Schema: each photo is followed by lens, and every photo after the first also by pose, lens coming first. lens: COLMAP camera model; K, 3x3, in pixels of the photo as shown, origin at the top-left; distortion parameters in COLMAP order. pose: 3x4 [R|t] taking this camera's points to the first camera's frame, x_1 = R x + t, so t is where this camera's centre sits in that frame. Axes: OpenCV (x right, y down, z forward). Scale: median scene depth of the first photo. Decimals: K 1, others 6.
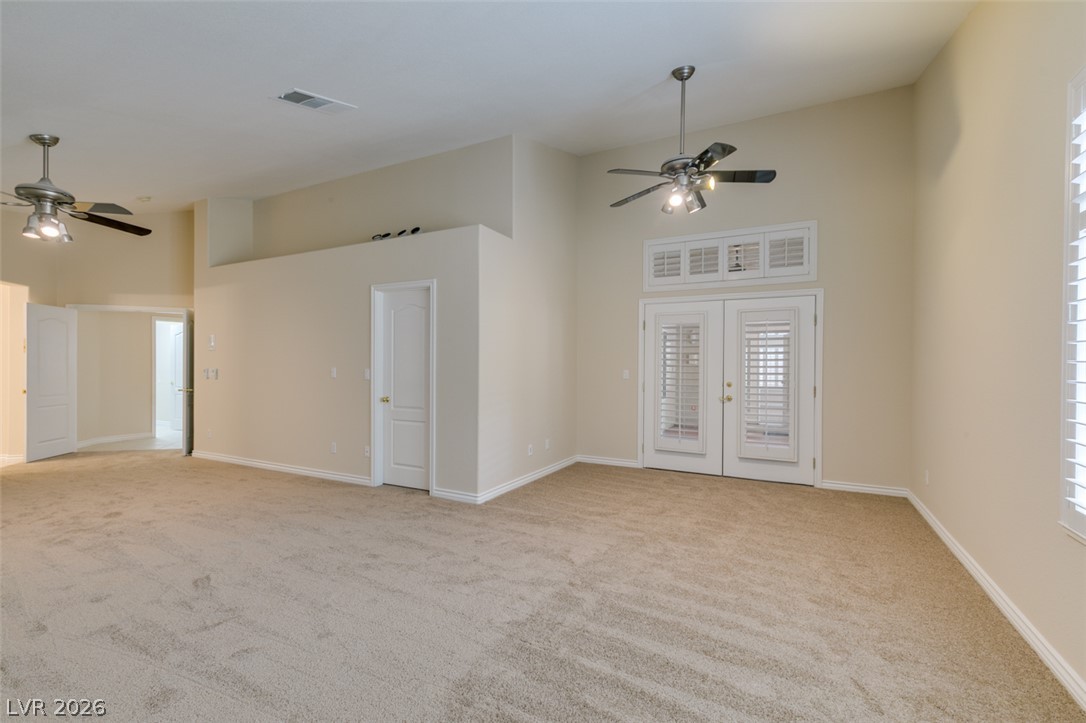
lens RADIAL K [[480.5, 0, 542.0], [0, 480.5, 368.0], [0, 0, 1]] dist [-0.001175, -0.000192]
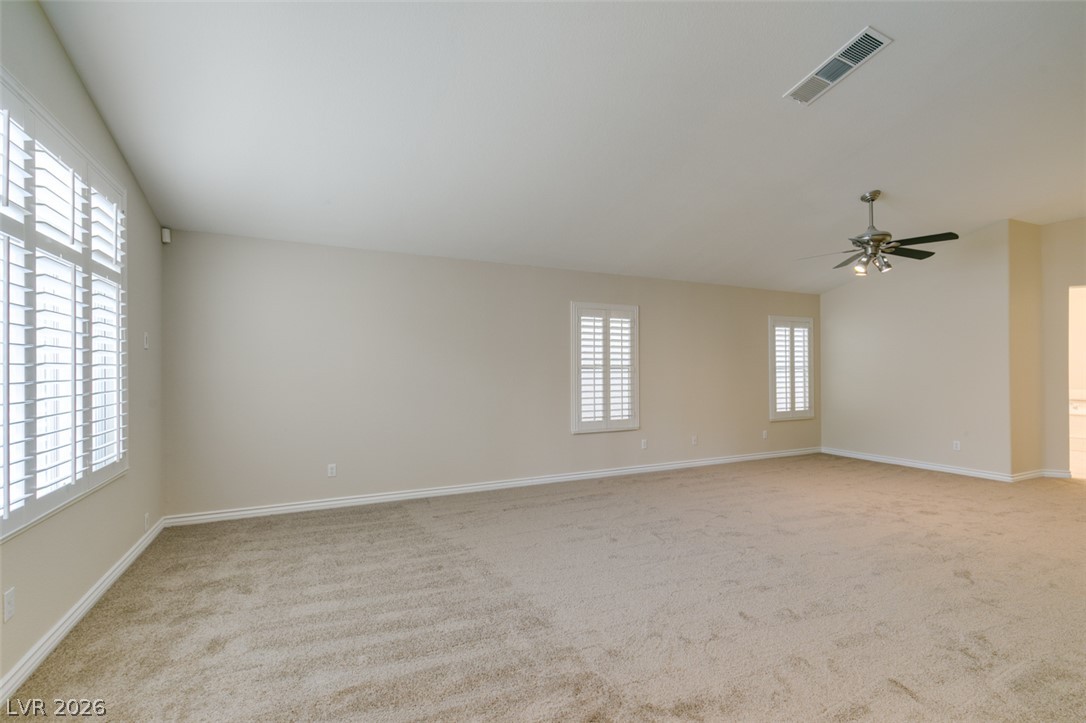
lens RADIAL K [[480.5, 0, 542.0], [0, 480.5, 368.0], [0, 0, 1]] dist [-0.001175, -0.000192]
pose [[-0.595285, -0.010037, -0.803452, 0.510037], [-0.008004, 0.999946, -0.006561, 0.000133], [0.803475, 0.002525, -0.595334, 1.024417]]
